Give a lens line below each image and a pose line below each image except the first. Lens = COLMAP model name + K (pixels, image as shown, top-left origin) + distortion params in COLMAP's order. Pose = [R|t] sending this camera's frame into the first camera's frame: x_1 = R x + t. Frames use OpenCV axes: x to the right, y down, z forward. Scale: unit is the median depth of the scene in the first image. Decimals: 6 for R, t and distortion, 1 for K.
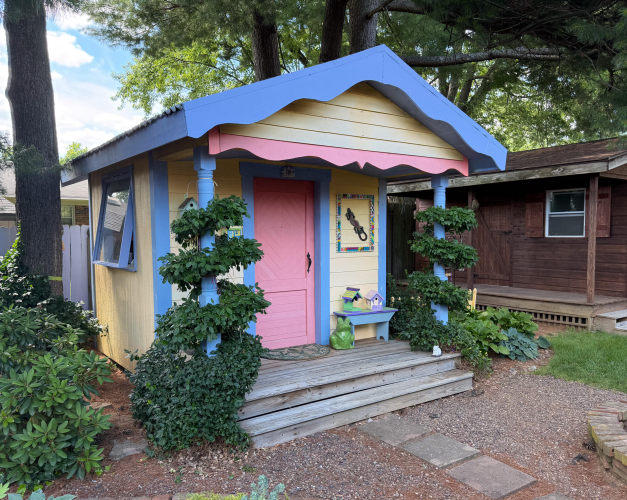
lens RADIAL K [[517.5, 0, 313.5], [0, 517.5, 250.0], [0, 0, 1]] dist [0.040433, 0.001160]
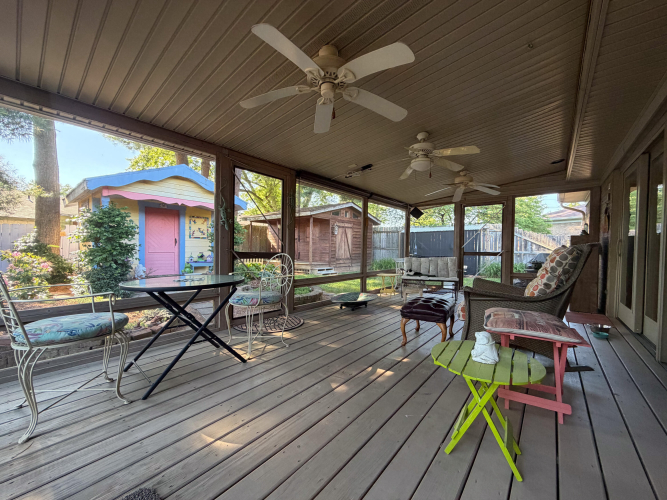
lens RADIAL K [[264.6, 0, 333.5], [0, 264.6, 250.0], [0, 0, 1]] dist [0.001256, 0.000106]
pose [[0.967108, 0.021402, 0.253465, 0.387909], [-0.015365, 0.999550, -0.025773, 0.079715], [-0.253903, 0.021031, 0.967001, -0.434044]]
